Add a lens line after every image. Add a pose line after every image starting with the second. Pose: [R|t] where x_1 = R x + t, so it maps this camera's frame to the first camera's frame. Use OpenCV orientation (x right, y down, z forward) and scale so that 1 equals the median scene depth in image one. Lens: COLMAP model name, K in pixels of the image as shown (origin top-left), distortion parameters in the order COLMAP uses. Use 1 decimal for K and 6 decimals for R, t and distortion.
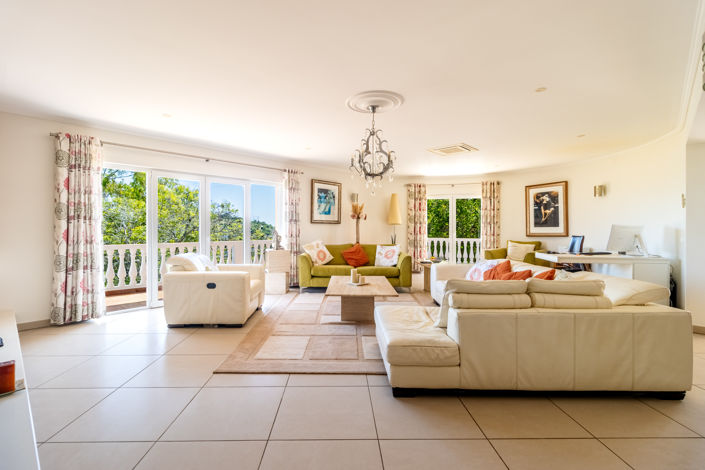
lens RADIAL K [[332.0, 0, 347.7], [0, 332.0, 226.3], [0, 0, 1]] dist [0.010937, 0.000057]
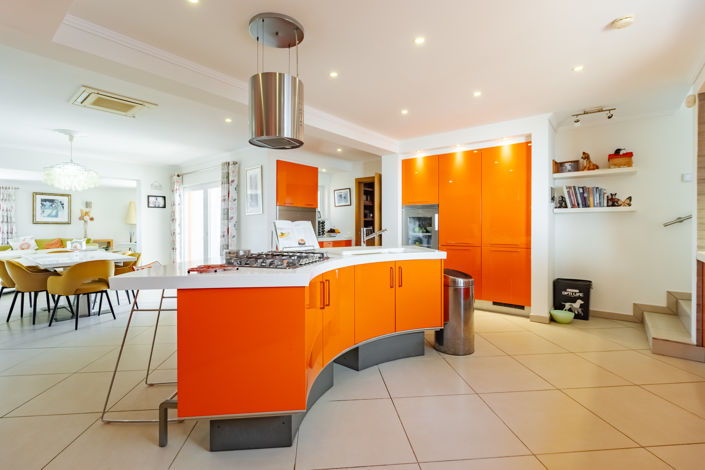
lens RADIAL K [[332.0, 0, 347.7], [0, 332.0, 226.3], [0, 0, 1]] dist [0.010937, 0.000057]
pose [[0.996770, -0.001025, 0.080304, 1.100356], [0.000716, 0.999992, 0.003872, -0.003054], [-0.080308, -0.003802, 0.996763, -0.520086]]
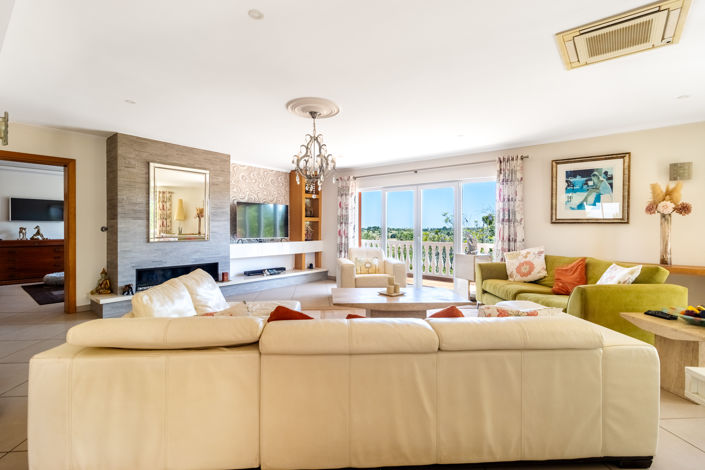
lens RADIAL K [[332.0, 0, 347.7], [0, 332.0, 226.3], [0, 0, 1]] dist [0.010937, 0.000057]
pose [[0.076140, -0.001687, -0.997096, 0.558436], [0.003413, 0.999993, -0.001432, -0.003992], [0.997091, -0.003294, 0.076146, 0.513633]]
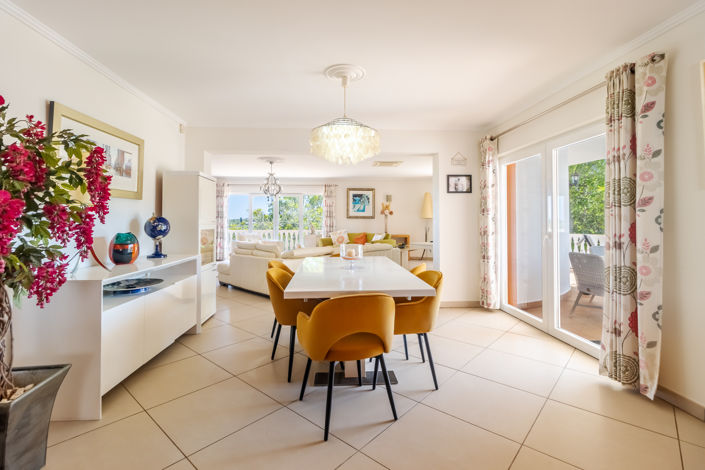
lens RADIAL K [[332.0, 0, 347.7], [0, 332.0, 226.3], [0, 0, 1]] dist [0.010937, 0.000057]
pose [[0.745367, 0.010439, -0.666573, 0.878127], [0.004640, 0.999772, 0.020846, -0.004064], [0.666639, -0.018631, 0.745148, -0.104607]]
